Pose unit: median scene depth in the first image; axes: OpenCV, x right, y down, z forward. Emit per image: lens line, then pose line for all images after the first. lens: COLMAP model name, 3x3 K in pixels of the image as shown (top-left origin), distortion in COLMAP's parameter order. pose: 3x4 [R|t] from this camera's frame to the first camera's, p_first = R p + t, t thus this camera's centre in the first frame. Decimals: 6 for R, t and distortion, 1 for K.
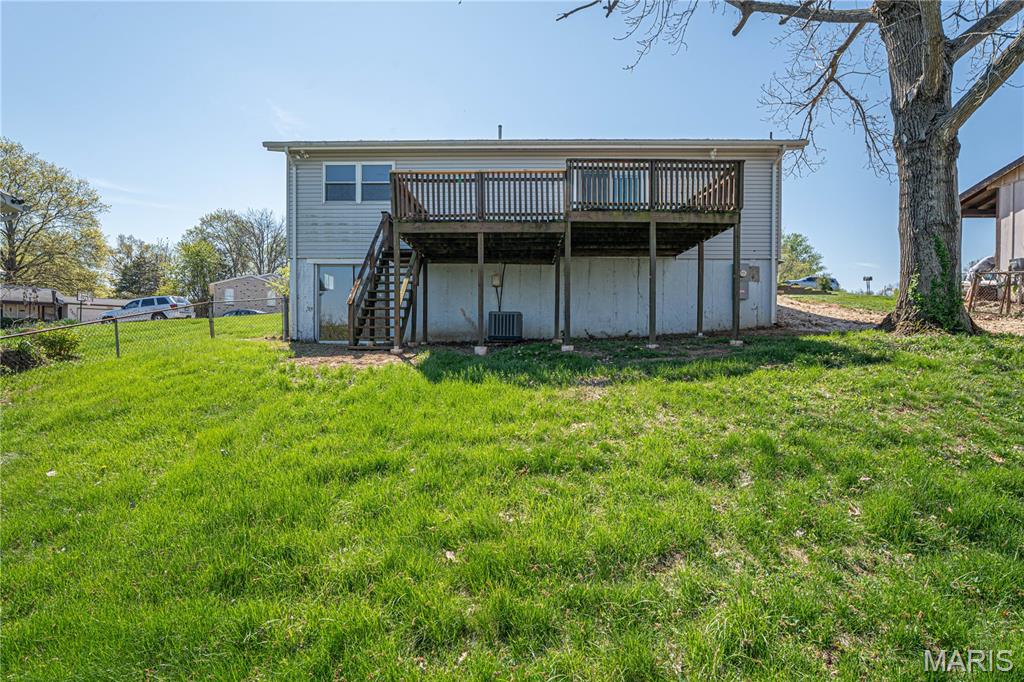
lens RADIAL K [[498.2, 0, 512.0], [0, 498.2, 341.0], [0, 0, 1]] dist [-0.004931, 0.000481]
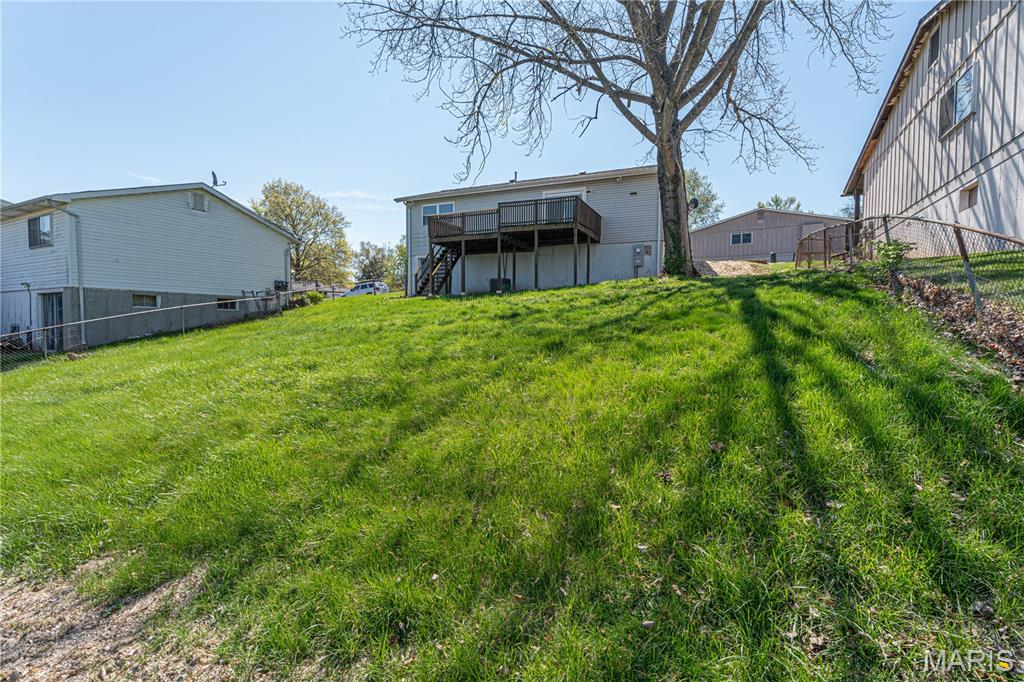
lens RADIAL K [[504.7, 0, 512.0], [0, 504.7, 341.0], [0, 0, 1]] dist [0.014620, 0.000067]
pose [[0.924819, 0.010229, -0.380271, 0.707425], [-0.000927, 0.999696, 0.024637, 0.121705], [0.380407, -0.022433, 0.924547, -0.706204]]
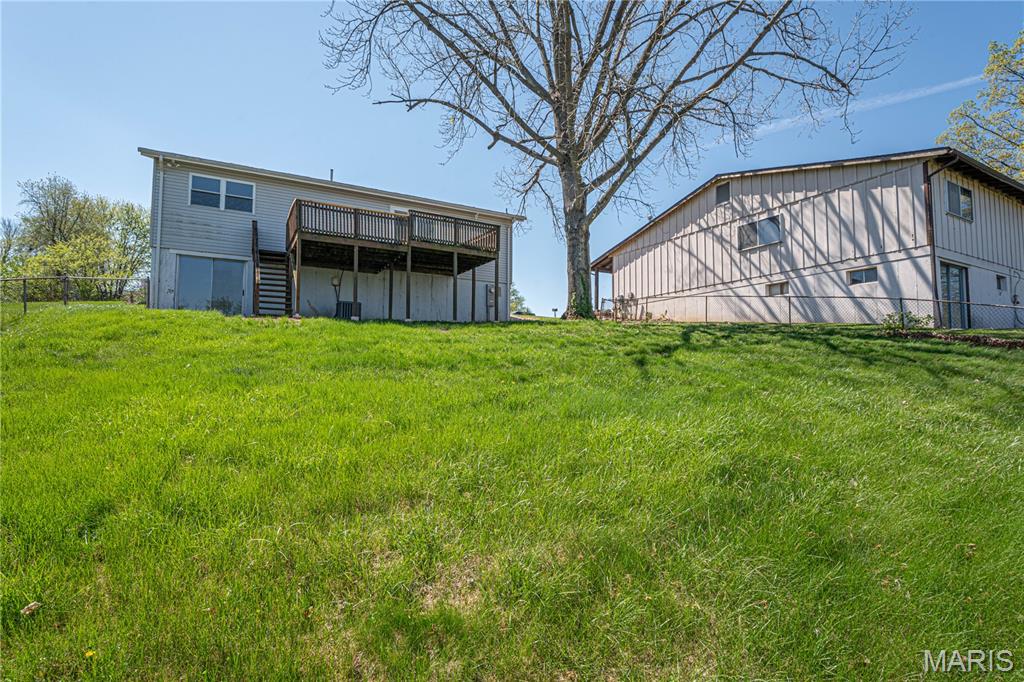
lens RADIAL K [[509.4, 0, 512.0], [0, 509.4, 341.0], [0, 0, 1]] dist [0.000424, -0.000020]
pose [[0.859511, 0.030868, 0.510184, -0.328483], [0.004088, 0.997727, -0.067254, 0.142345], [-0.511101, 0.059892, 0.857432, -0.458015]]
